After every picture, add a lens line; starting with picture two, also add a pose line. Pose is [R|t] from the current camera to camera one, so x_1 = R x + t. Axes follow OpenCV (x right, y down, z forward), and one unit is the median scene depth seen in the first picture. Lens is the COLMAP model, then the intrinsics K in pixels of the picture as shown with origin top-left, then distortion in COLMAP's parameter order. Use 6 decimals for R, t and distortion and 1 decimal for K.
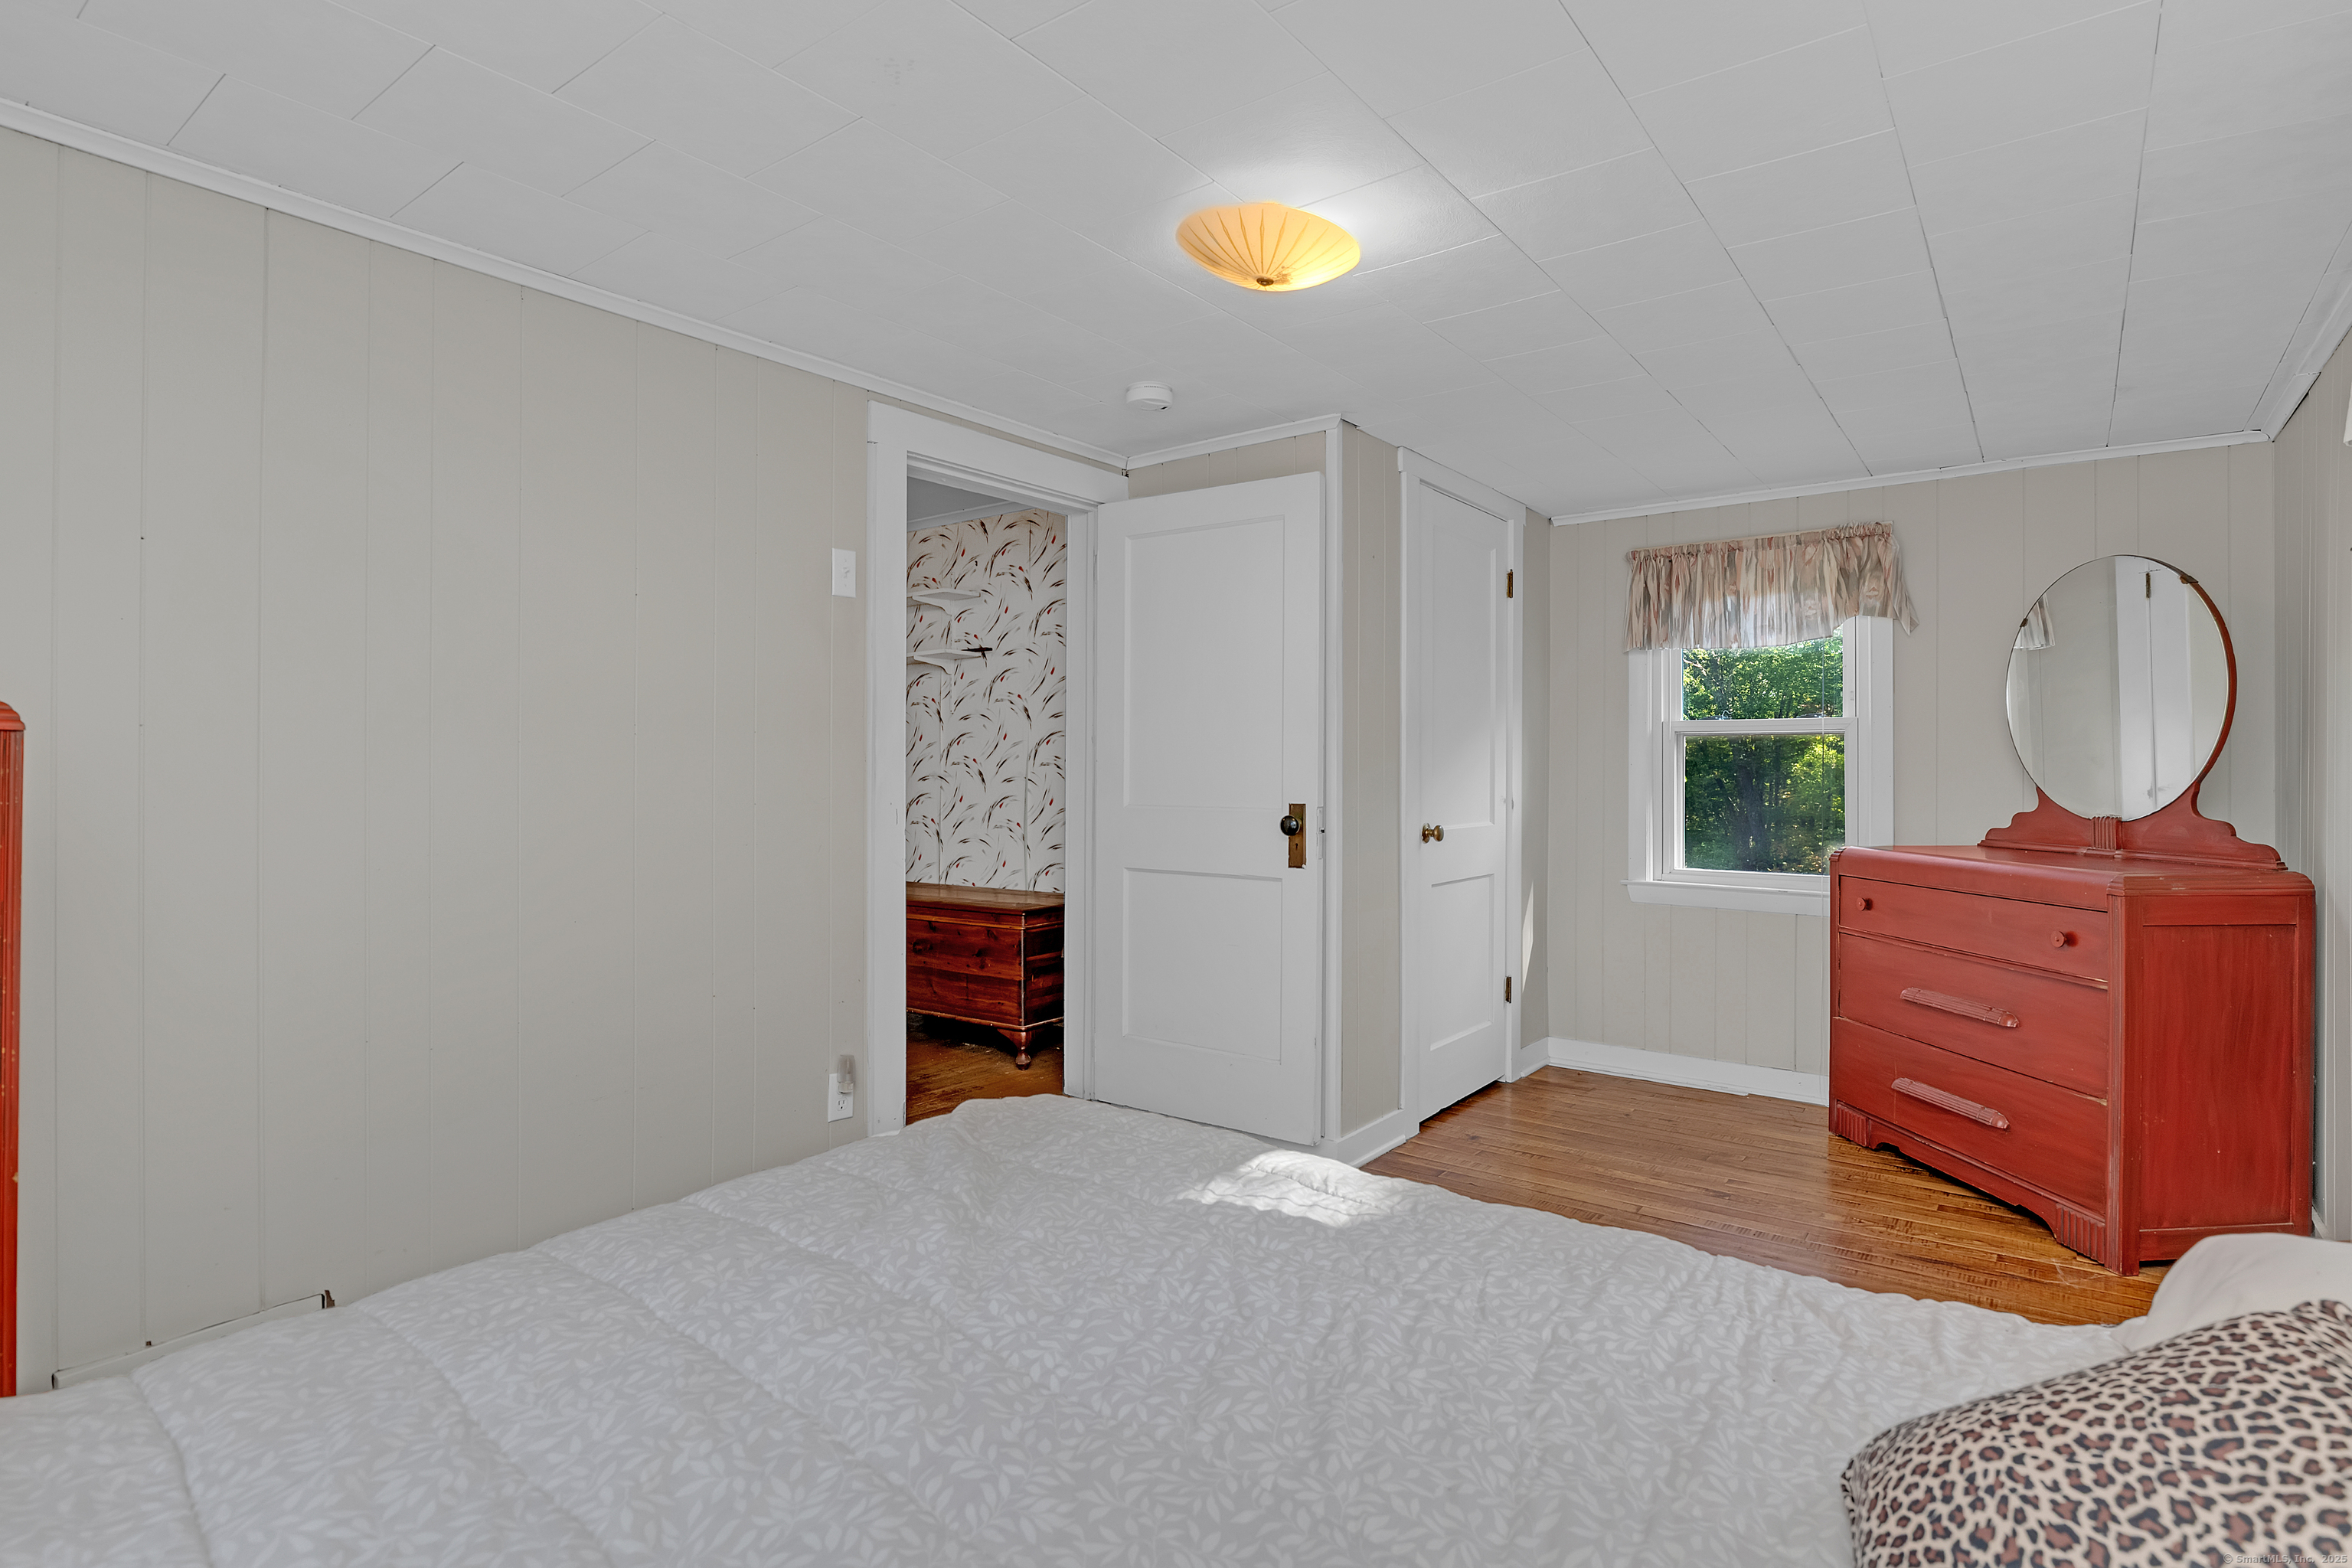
lens RADIAL K [[1175.8, 0, 1186.7], [0, 1175.8, 770.8], [0, 0, 1]] dist [-0.013324, -0.002122]
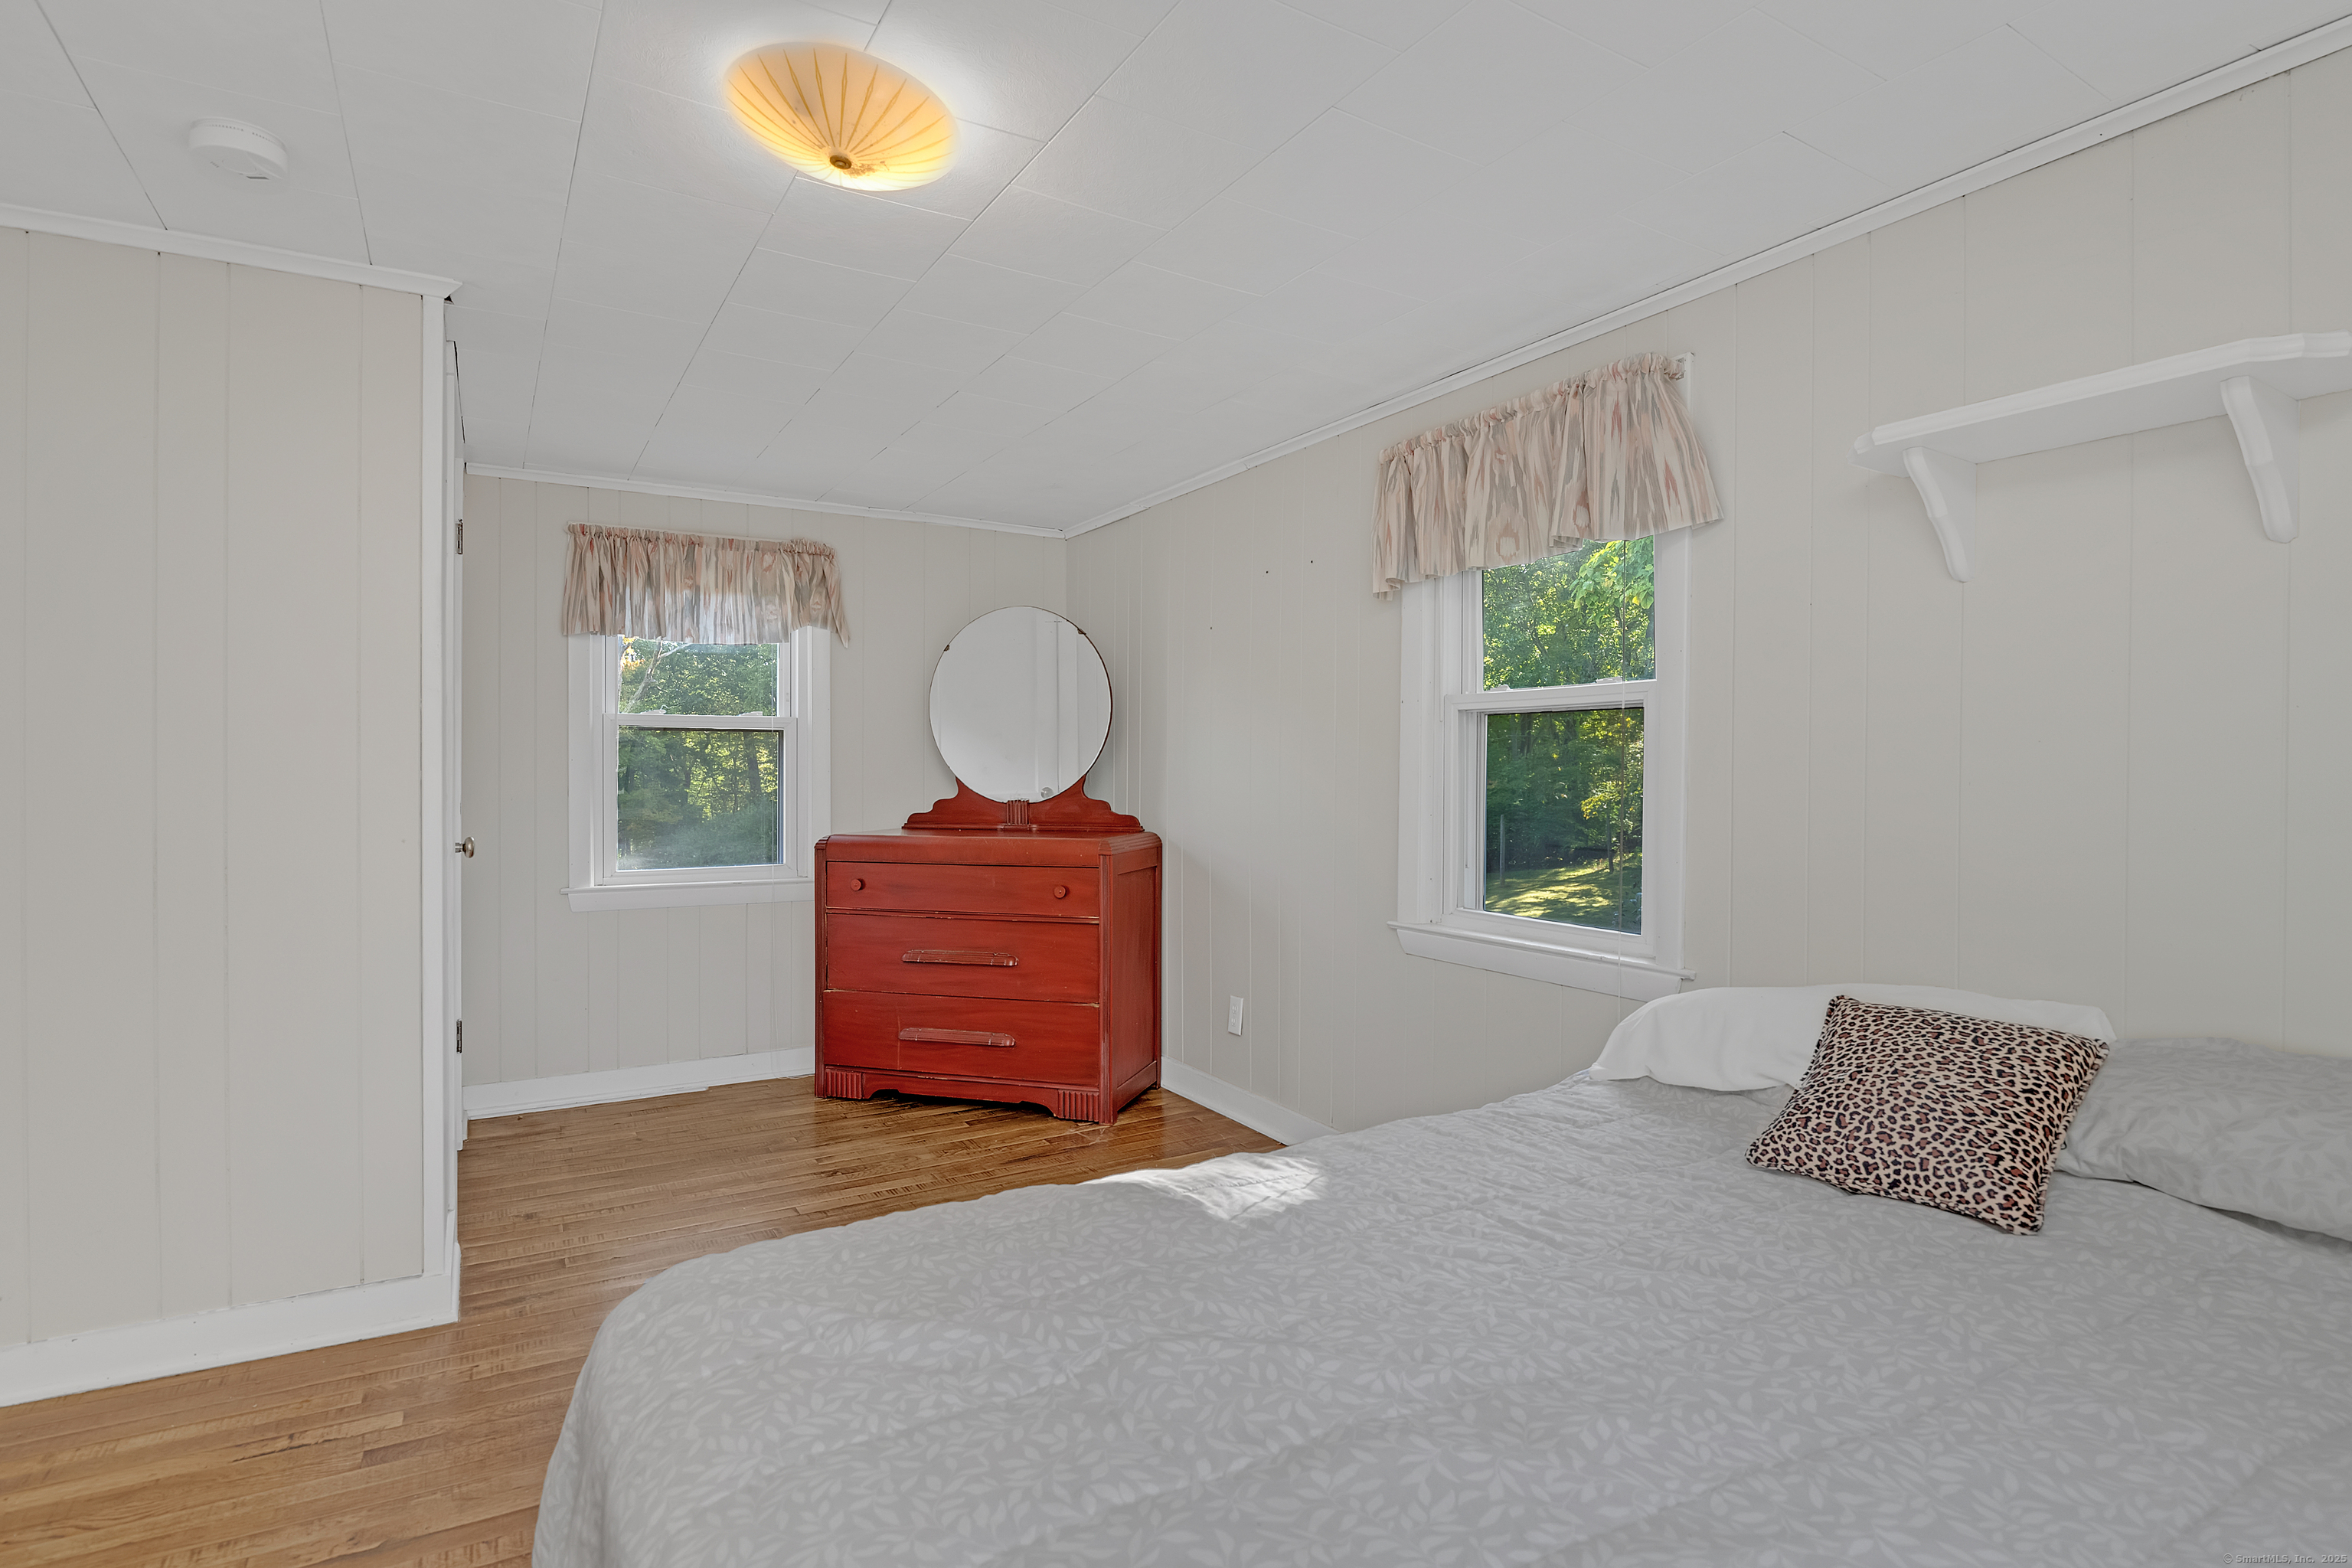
lens RADIAL K [[1175.8, 0, 1193.4], [0, 1175.8, 775.9], [0, 0, 1]] dist [-0.013324, -0.002122]
pose [[0.372133, -0.010015, 0.928125, -0.330995], [0.001773, 0.999948, 0.010079, -0.001604], [-0.928178, -0.002105, 0.372131, 0.264102]]
